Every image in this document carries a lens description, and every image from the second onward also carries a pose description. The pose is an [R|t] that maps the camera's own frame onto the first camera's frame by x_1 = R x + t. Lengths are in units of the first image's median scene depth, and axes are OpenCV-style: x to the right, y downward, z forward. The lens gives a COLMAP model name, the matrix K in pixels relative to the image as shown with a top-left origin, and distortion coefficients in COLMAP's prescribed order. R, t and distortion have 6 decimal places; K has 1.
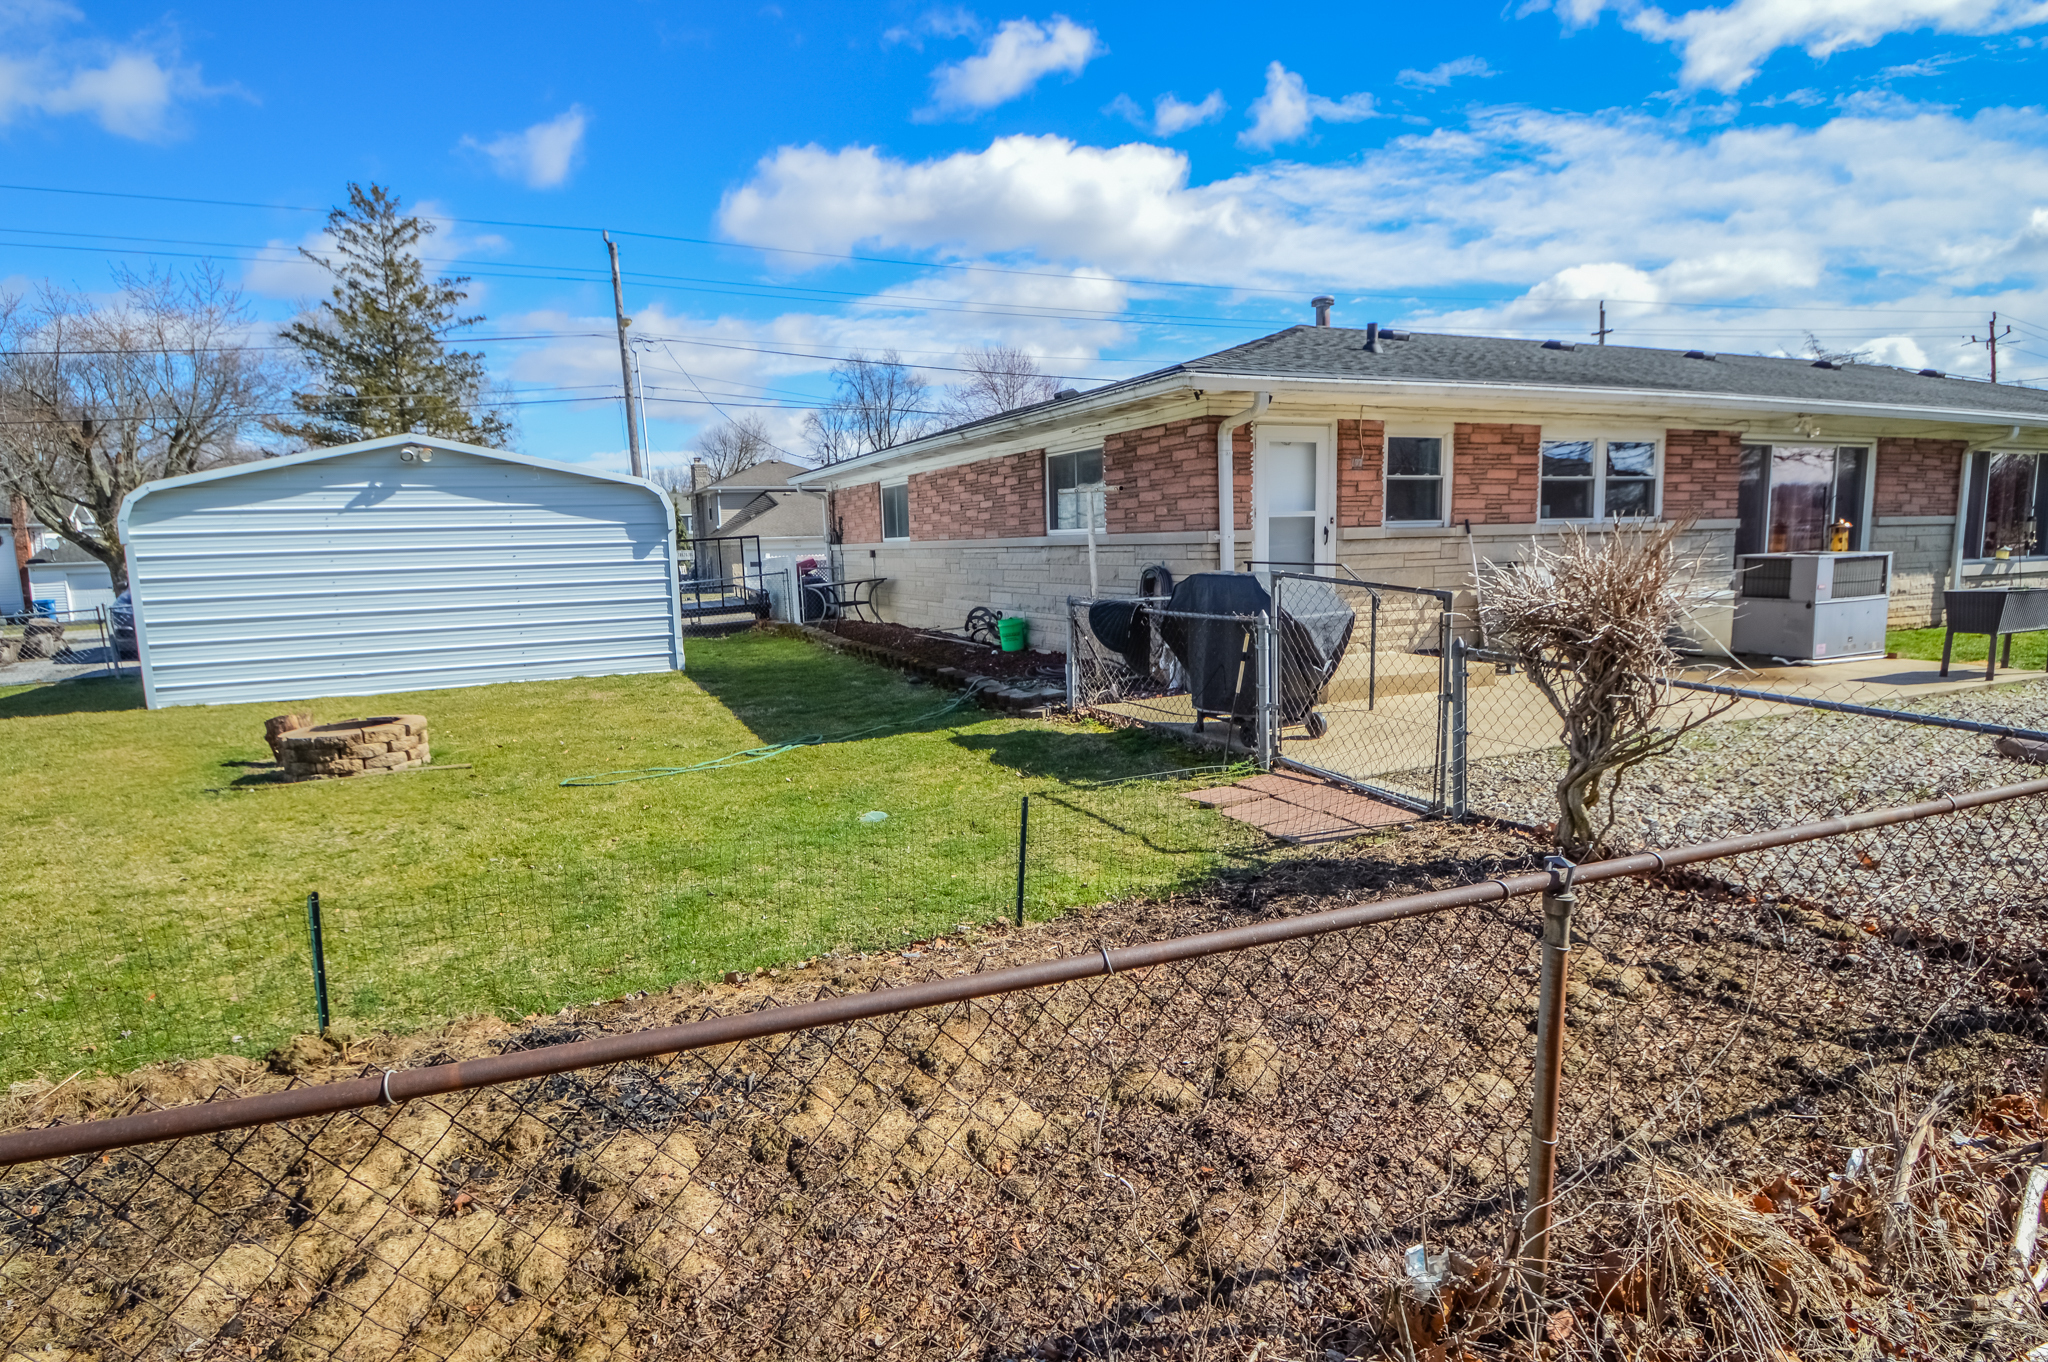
lens RADIAL K [[1099.2, 0, 1011.3], [0, 1099.2, 704.3], [0, 0, 1]] dist [-0.002435, -0.015710]
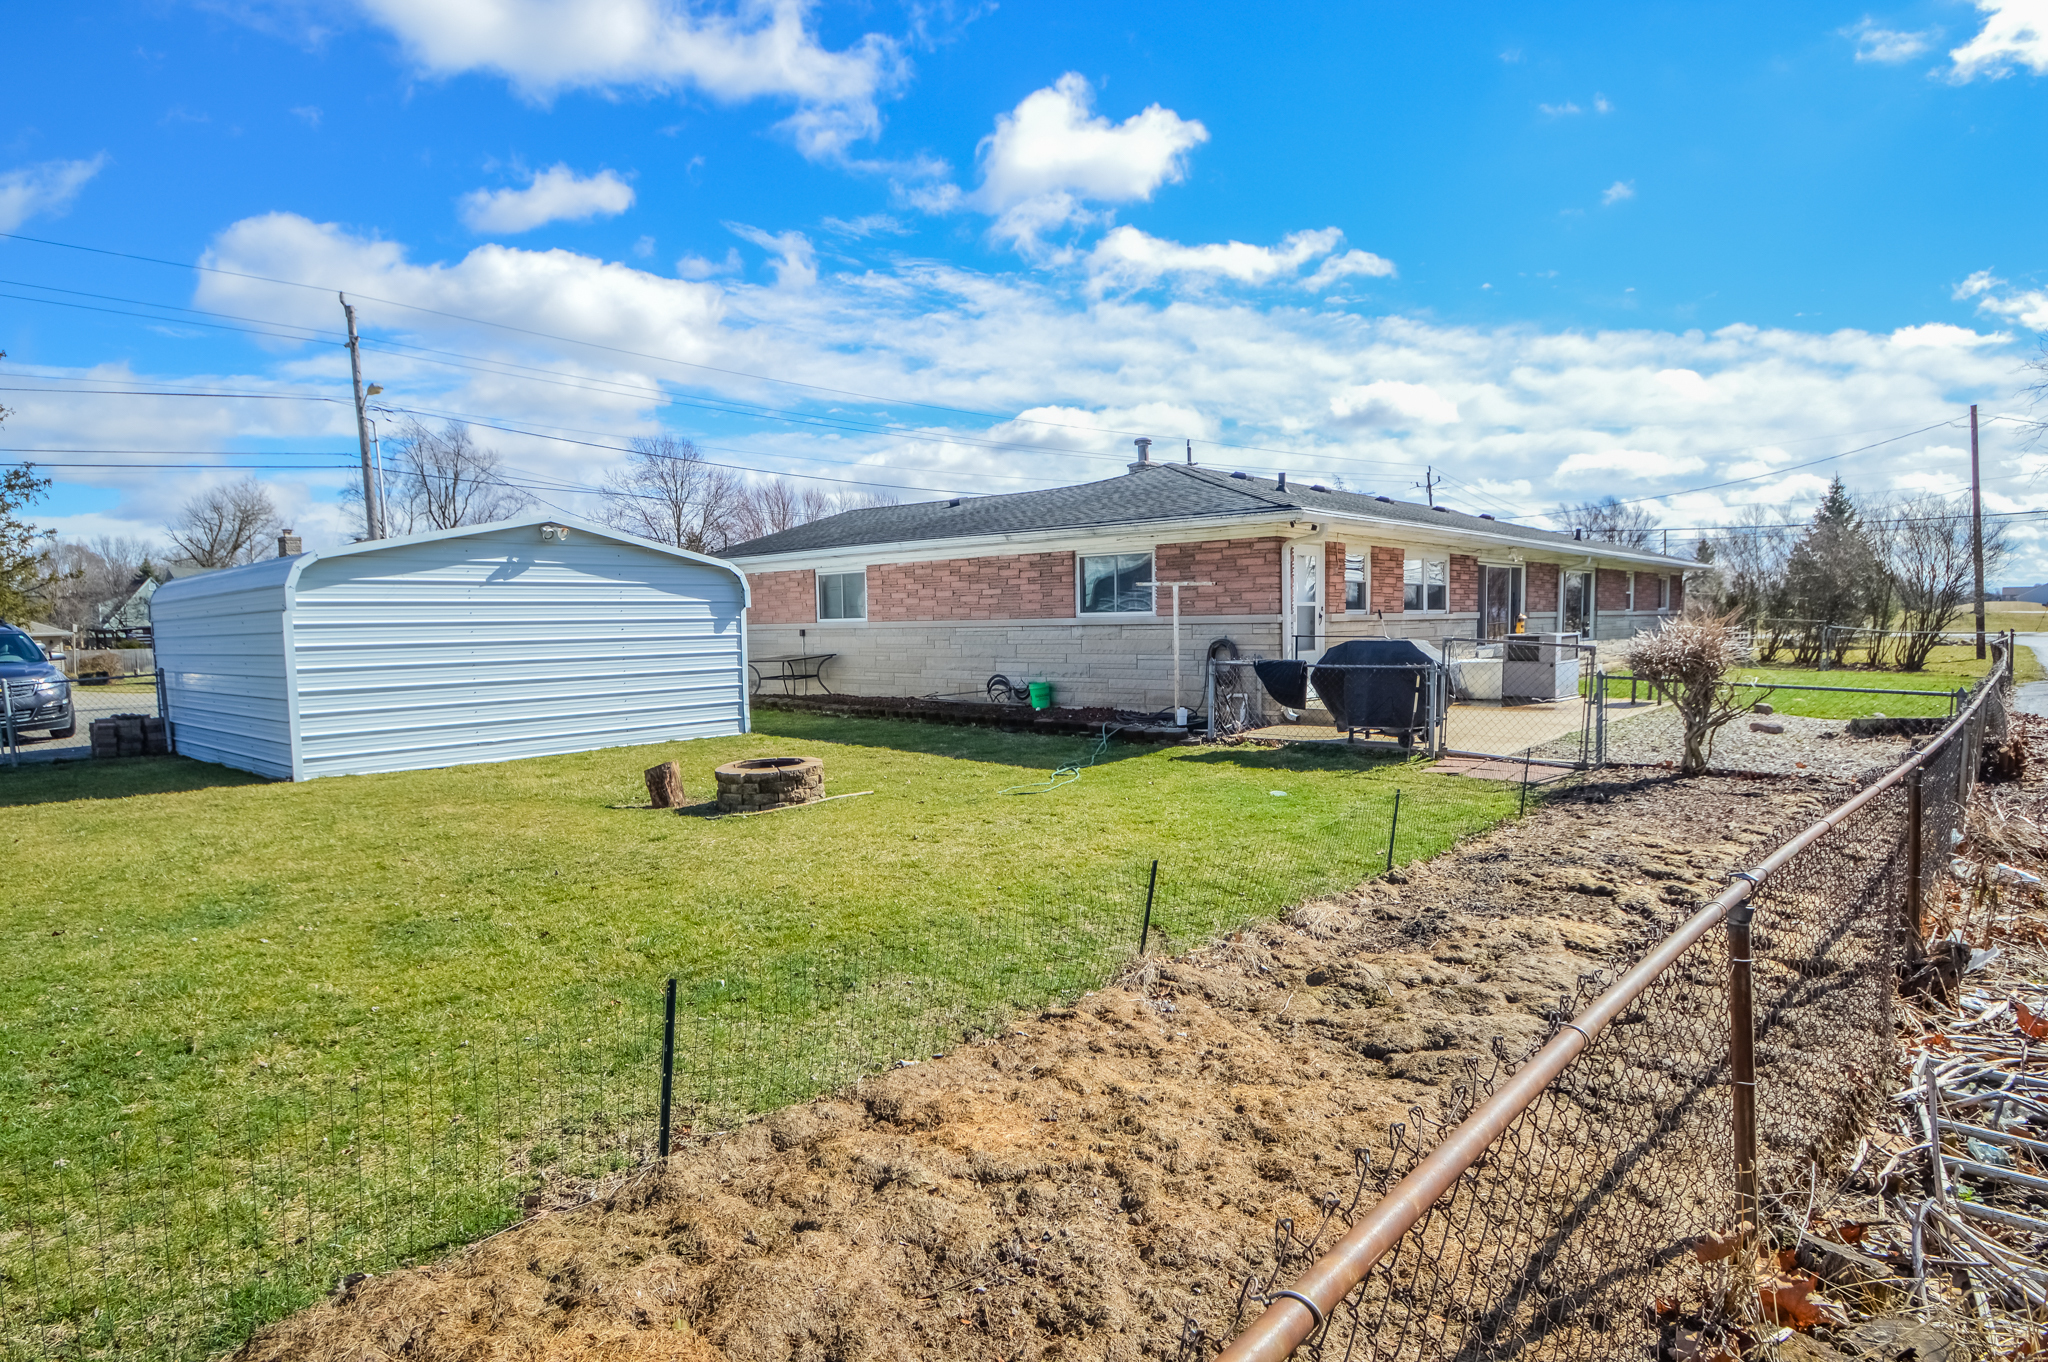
lens RADIAL K [[1099.2, 0, 1011.3], [0, 1099.2, 704.3], [0, 0, 1]] dist [-0.002435, -0.015710]
pose [[0.914701, -0.018234, 0.403720, -0.589947], [0.050576, 0.996293, -0.069592, 0.035542], [-0.400954, 0.084075, 0.912232, -0.141180]]
